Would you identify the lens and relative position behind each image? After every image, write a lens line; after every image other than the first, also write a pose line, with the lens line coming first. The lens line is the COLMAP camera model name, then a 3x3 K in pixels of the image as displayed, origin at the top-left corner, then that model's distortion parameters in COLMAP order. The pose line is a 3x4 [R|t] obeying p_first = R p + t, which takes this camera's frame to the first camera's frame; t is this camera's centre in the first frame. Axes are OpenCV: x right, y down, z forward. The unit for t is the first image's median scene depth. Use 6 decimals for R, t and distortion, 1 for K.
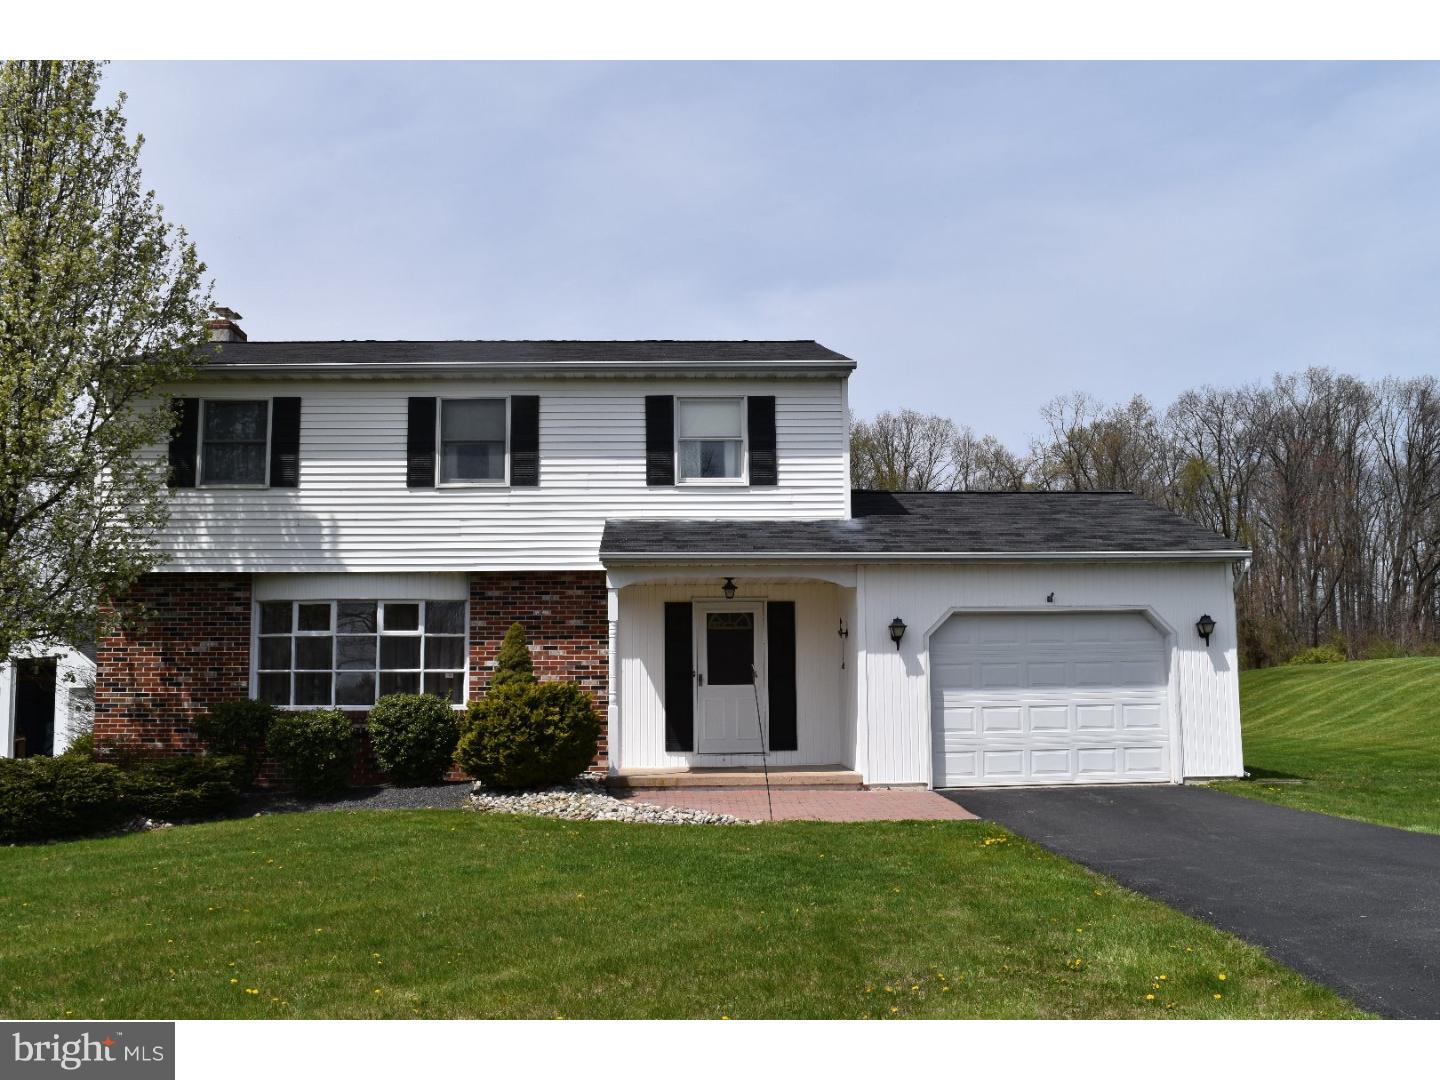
lens RADIAL K [[1294.6, 0, 726.8], [0, 1294.6, 534.1], [0, 0, 1]] dist [-0.077864, 0.012462]
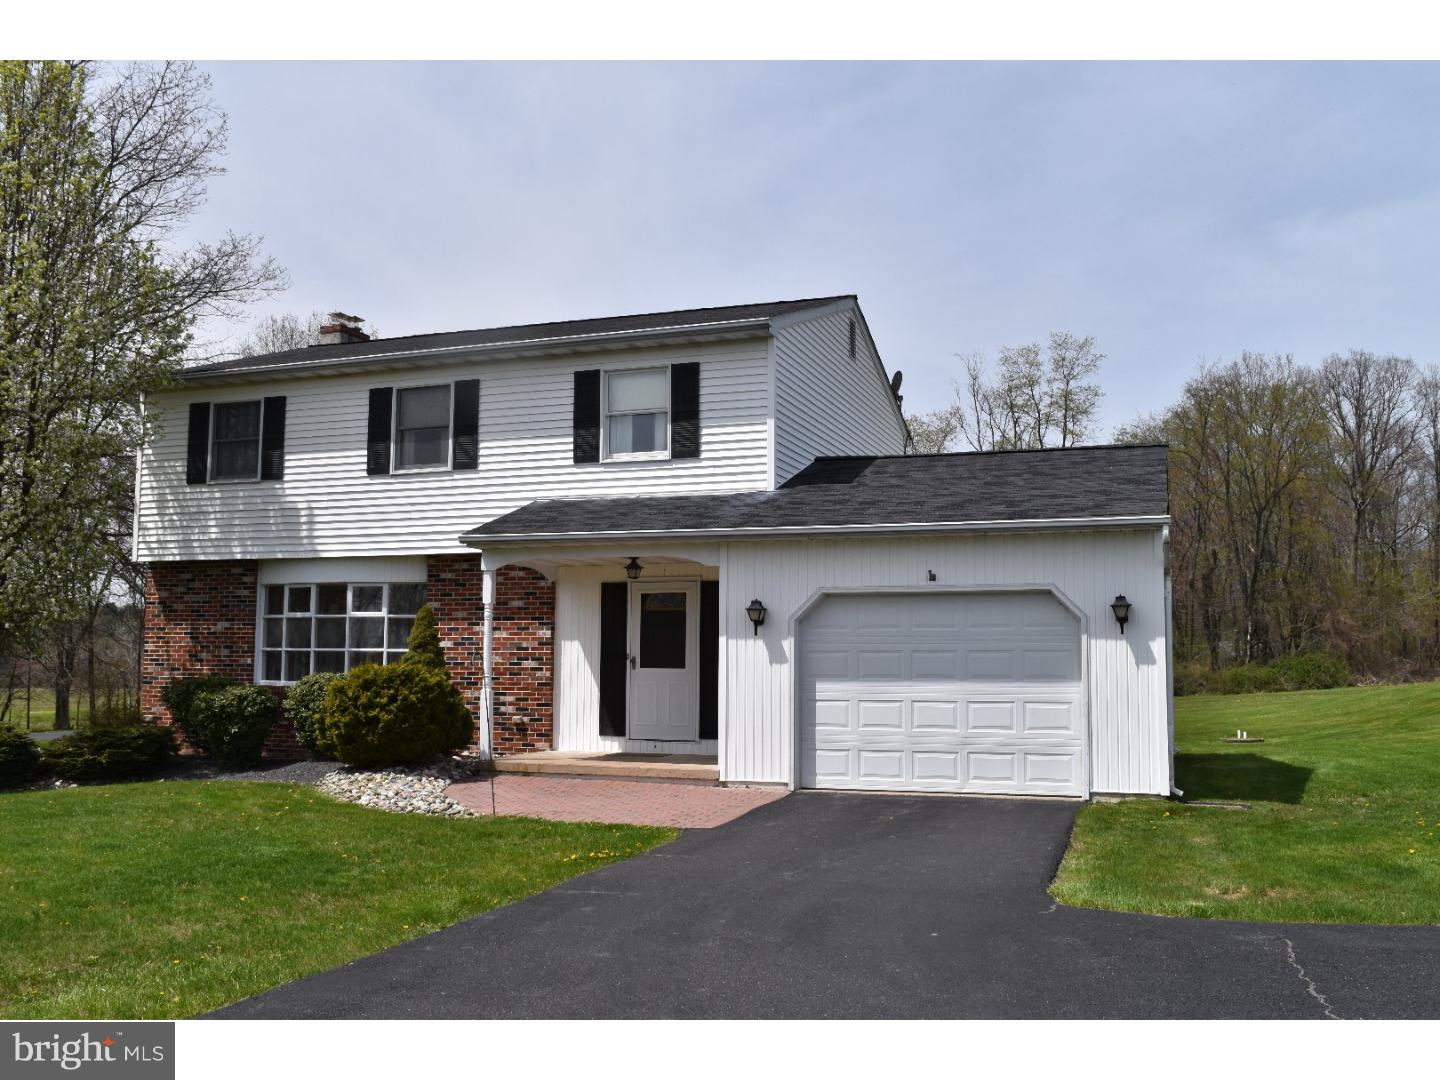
lens RADIAL K [[1294.6, 0, 726.3], [0, 1294.6, 542.6], [0, 0, 1]] dist [-0.077864, 0.012462]
pose [[0.926381, -0.019364, -0.376088, 0.415209], [0.030957, 0.999213, 0.024807, 0.001233], [0.375312, -0.034623, 0.926252, 0.138236]]
